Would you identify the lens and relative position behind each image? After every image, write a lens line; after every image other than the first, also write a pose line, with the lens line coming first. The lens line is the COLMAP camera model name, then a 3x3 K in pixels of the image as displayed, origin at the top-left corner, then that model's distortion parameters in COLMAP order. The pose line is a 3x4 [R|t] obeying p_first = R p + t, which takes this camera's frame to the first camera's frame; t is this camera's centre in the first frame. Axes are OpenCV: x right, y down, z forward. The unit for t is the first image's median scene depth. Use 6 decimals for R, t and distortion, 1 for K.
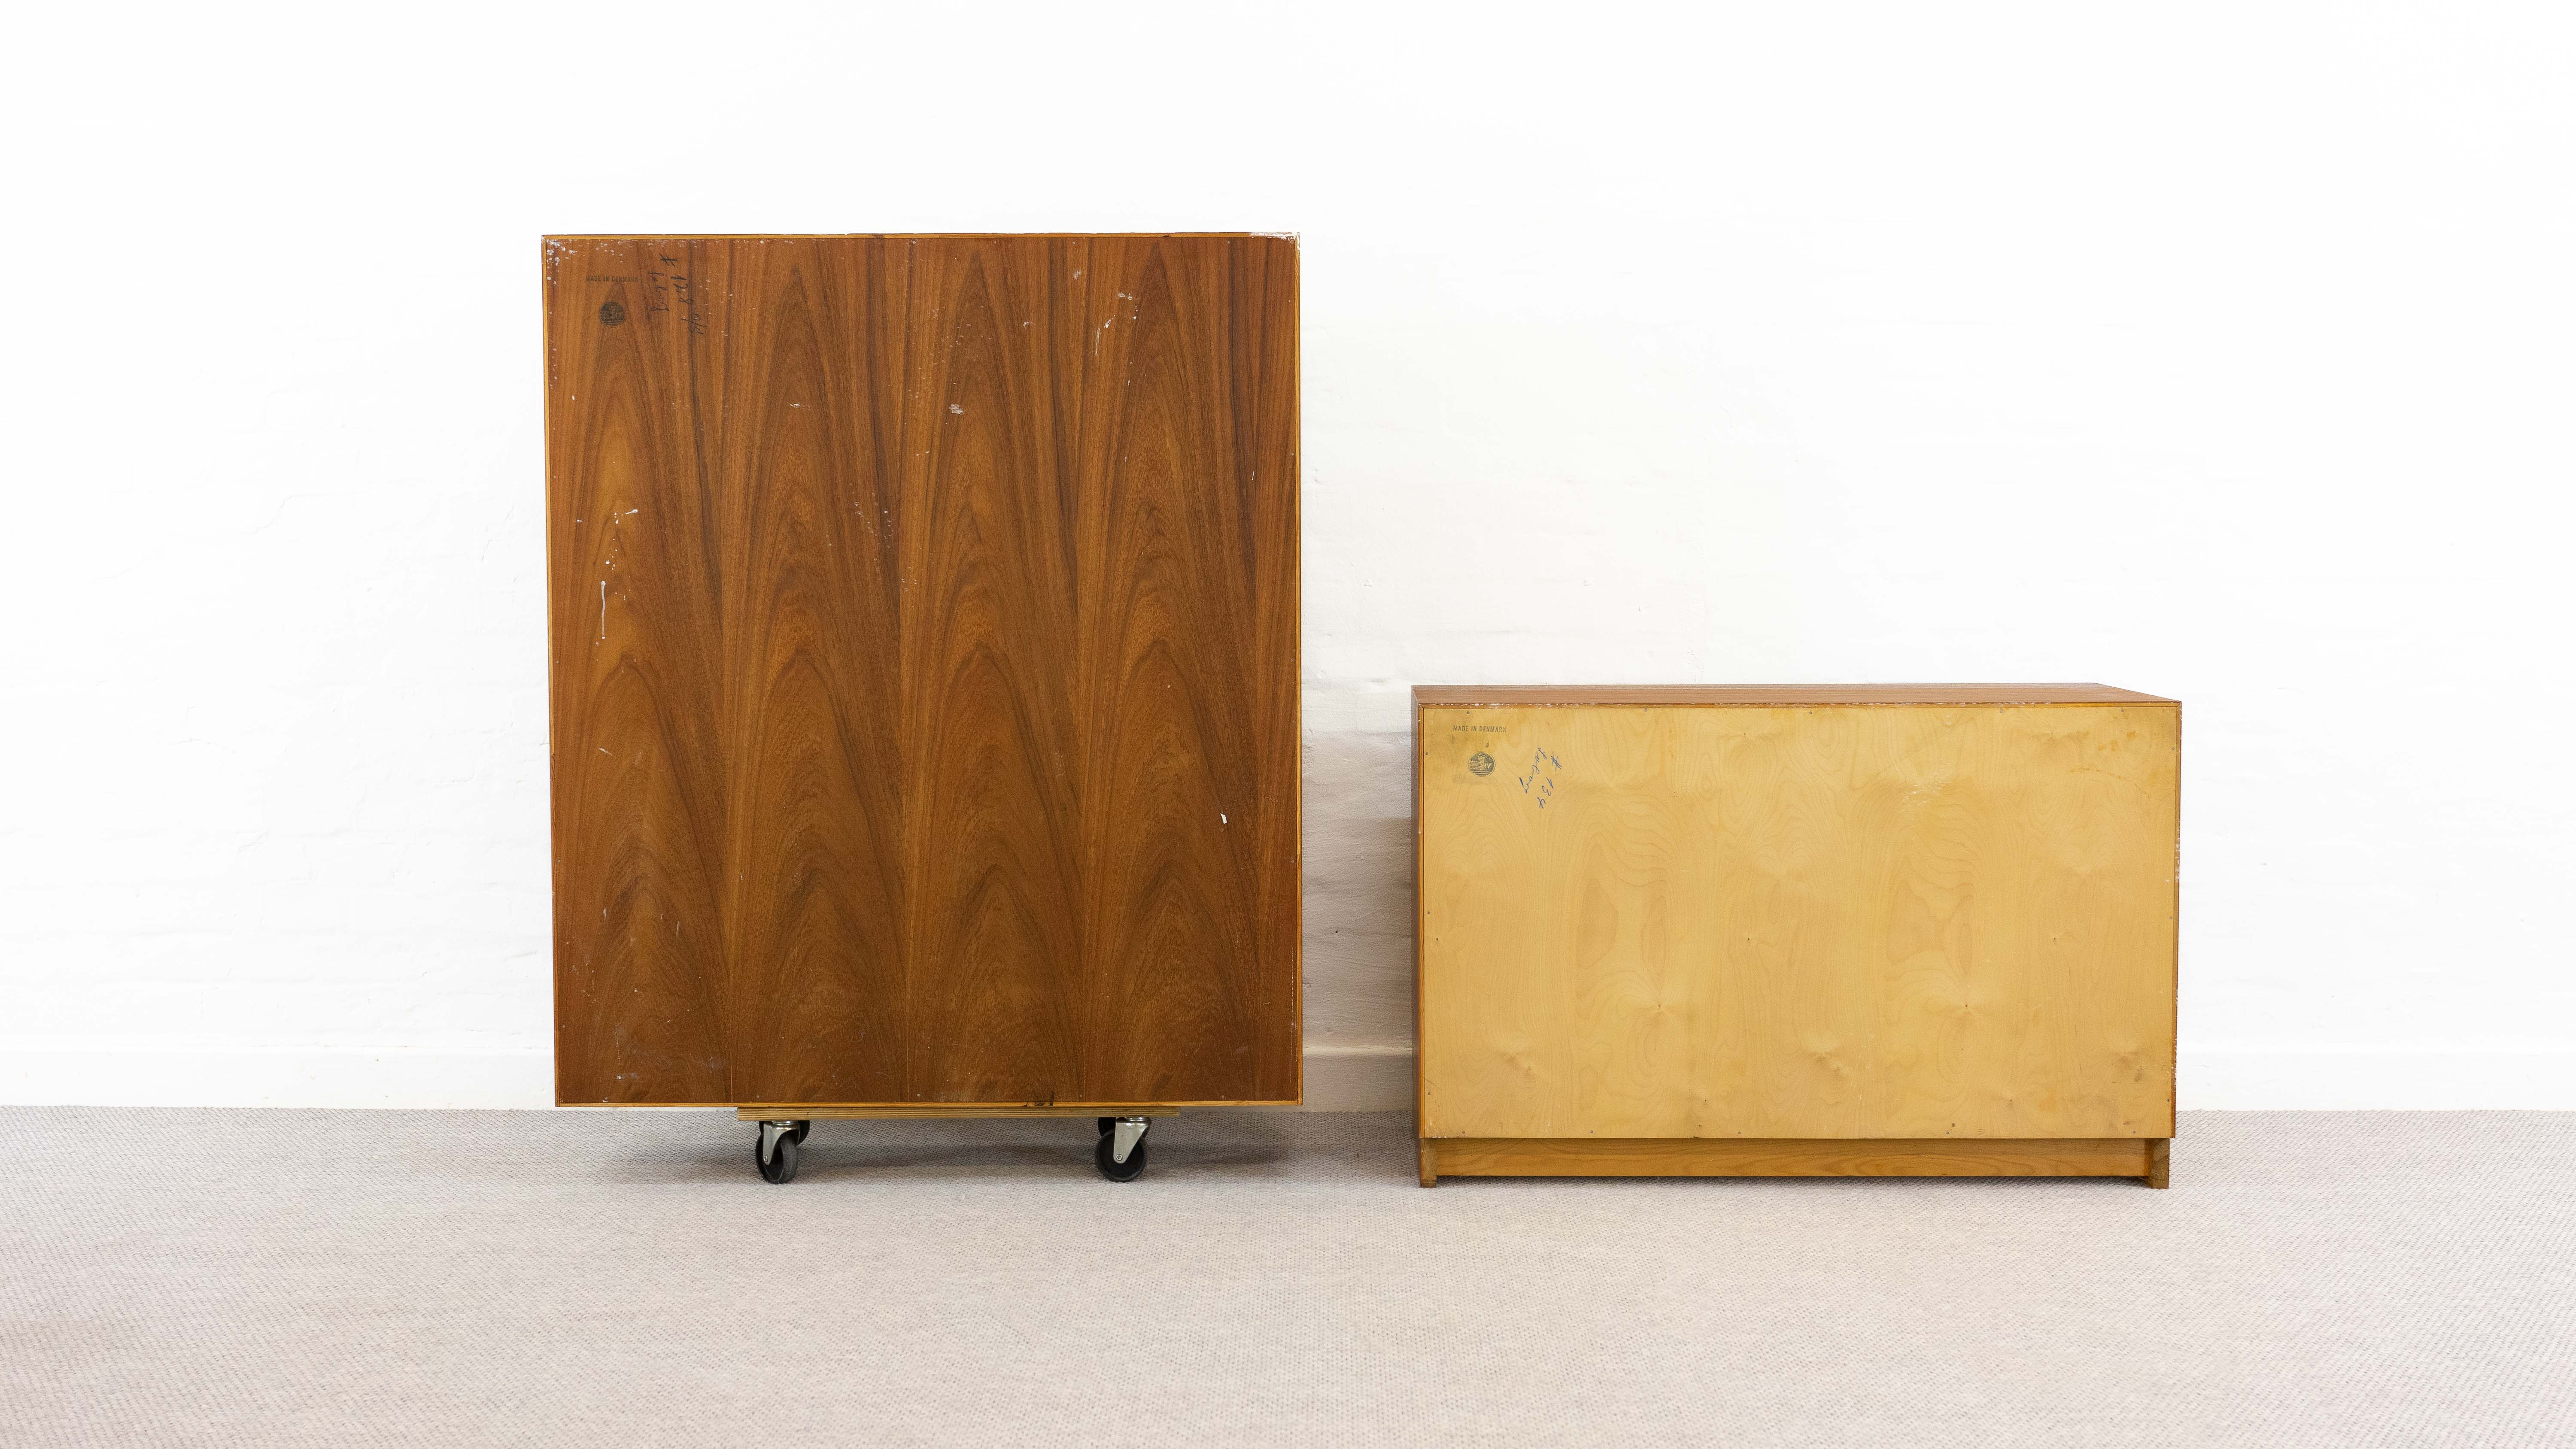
lens RADIAL K [[3047.9, 0, 1282.6], [0, 3047.9, 730.7], [0, 0, 1]] dist [-0.001652, 0.000000]
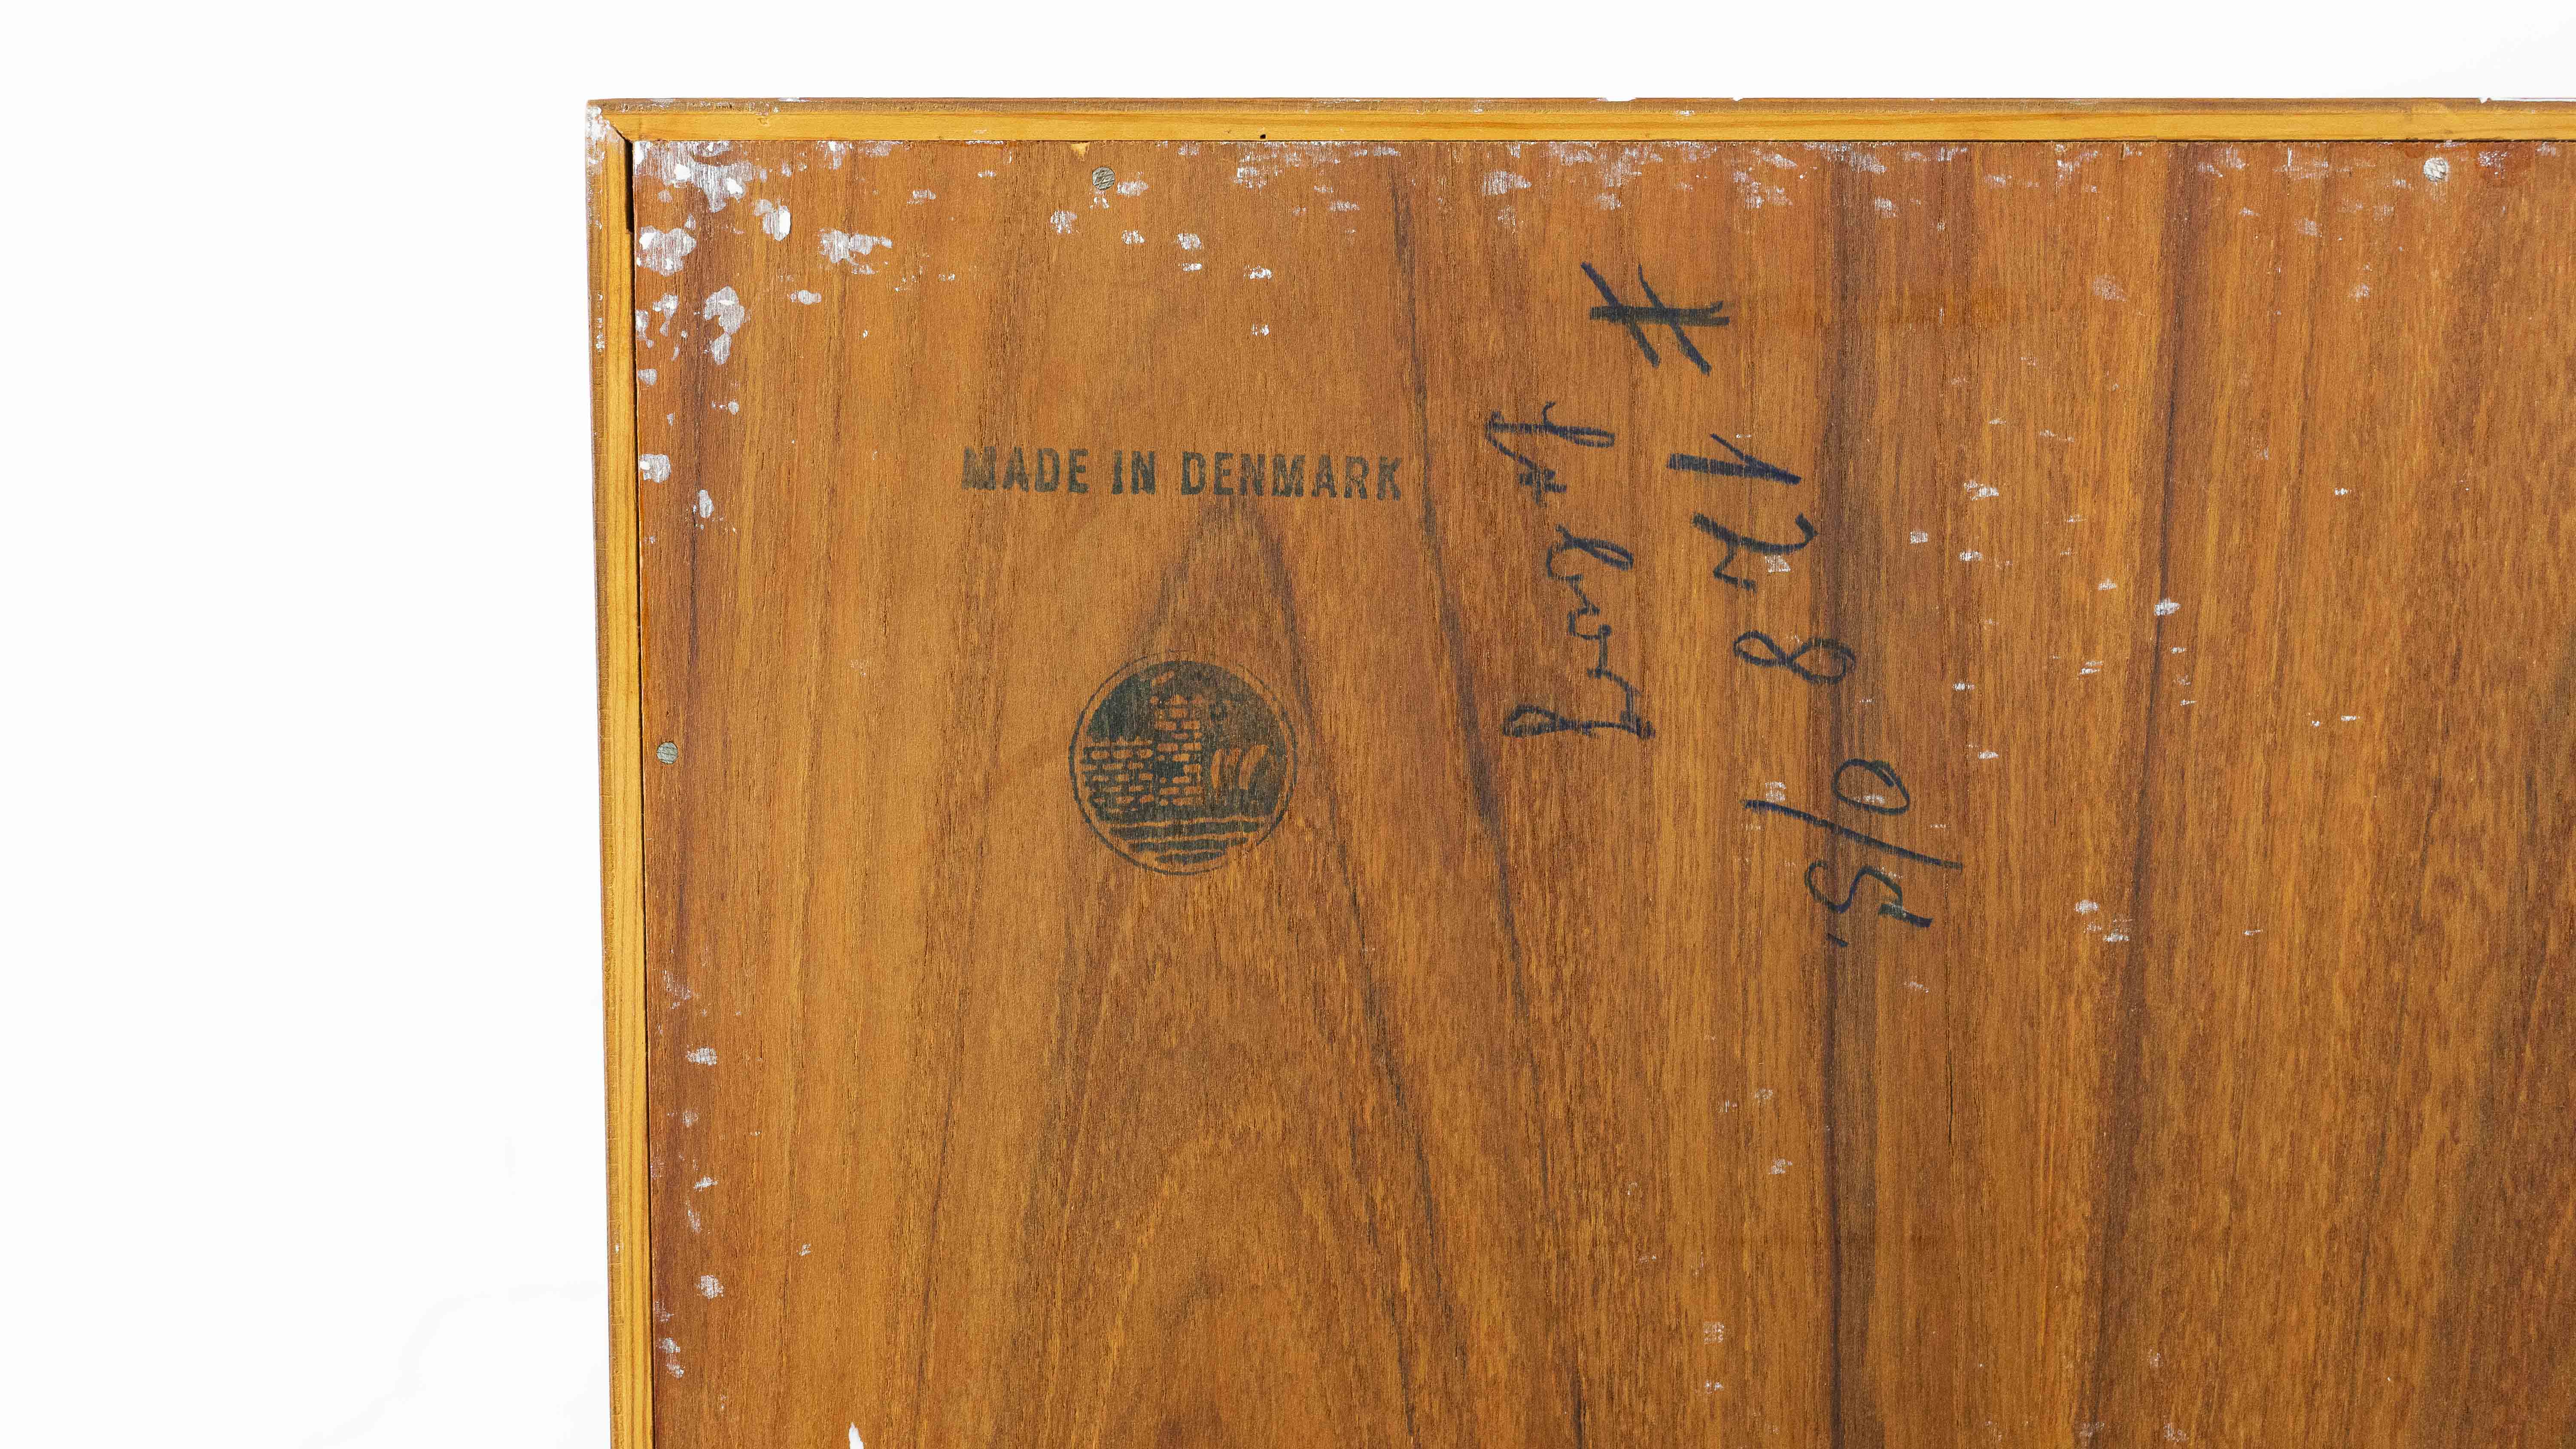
lens RADIAL K [[3047.9, 0, 1293.9], [0, 3047.9, 712.8], [0, 0, 1]] dist [-0.001652, 0.000000]
pose [[0.999809, -0.000583, 0.019536, -0.217918], [0.000024, 0.999591, 0.028593, -0.142221], [-0.019545, -0.028587, 0.999400, 0.879508]]
